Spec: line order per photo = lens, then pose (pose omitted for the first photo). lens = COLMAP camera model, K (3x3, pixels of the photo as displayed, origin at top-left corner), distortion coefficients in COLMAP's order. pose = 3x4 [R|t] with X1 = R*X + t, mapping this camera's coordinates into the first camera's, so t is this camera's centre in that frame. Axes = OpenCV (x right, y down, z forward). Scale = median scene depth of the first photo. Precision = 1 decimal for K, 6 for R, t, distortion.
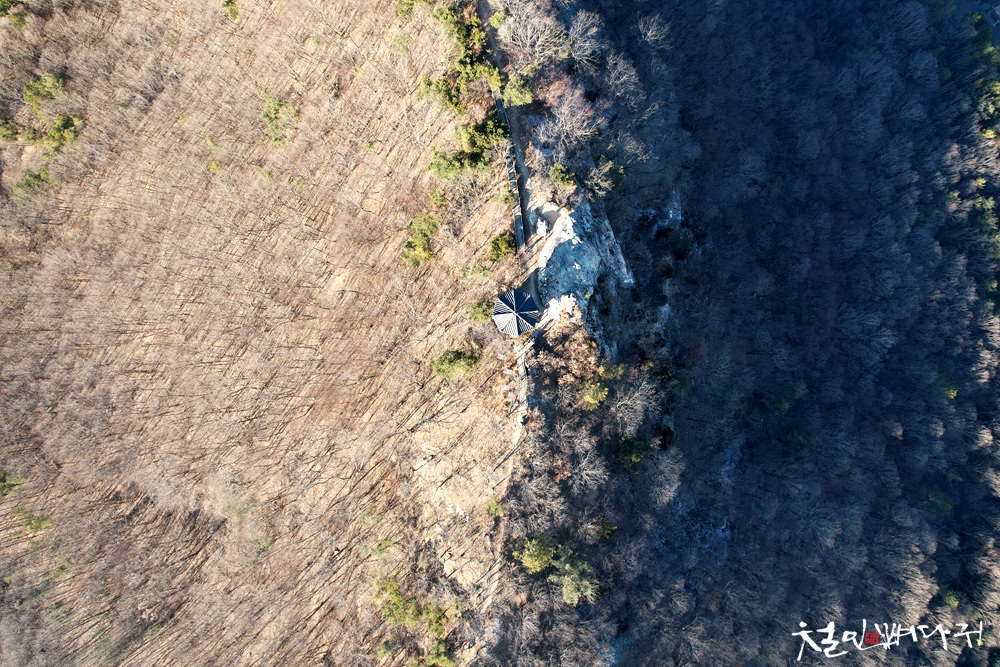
lens RADIAL K [[633.8, 0, 499.4], [0, 633.8, 333.5], [0, 0, 1]] dist [-0.074312, 0.056859]
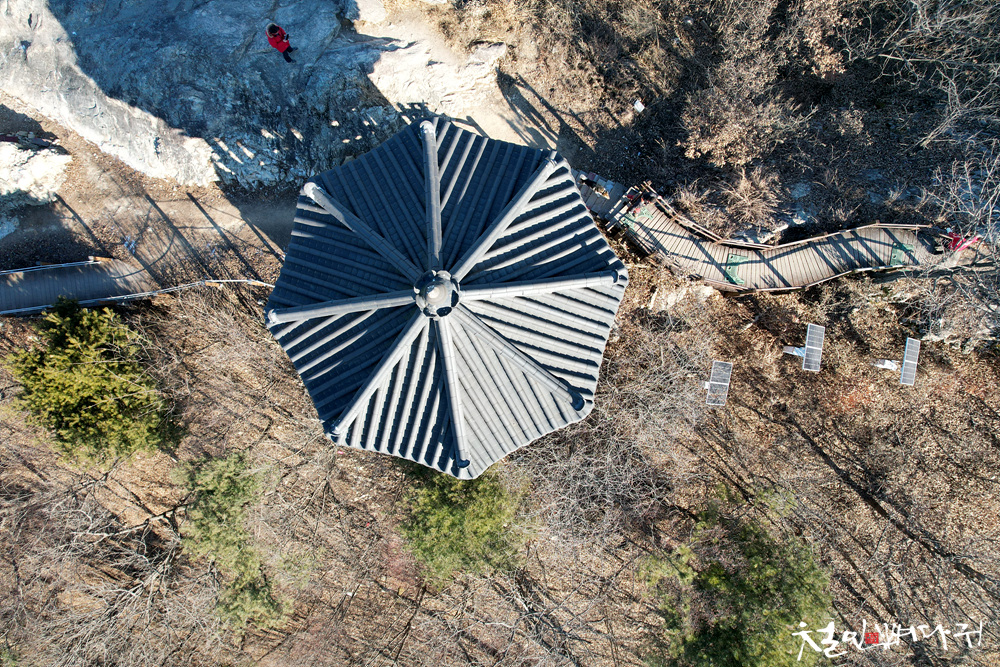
lens RADIAL K [[633.8, 0, 500.4], [0, 633.8, 333.0], [0, 0, 1]] dist [-0.074312, 0.056859]
pose [[-0.006496, -0.999905, 0.012116, 0.015468], [0.999029, -0.007017, -0.043489, -0.014489], [0.043570, 0.011822, 0.998980, 0.829234]]
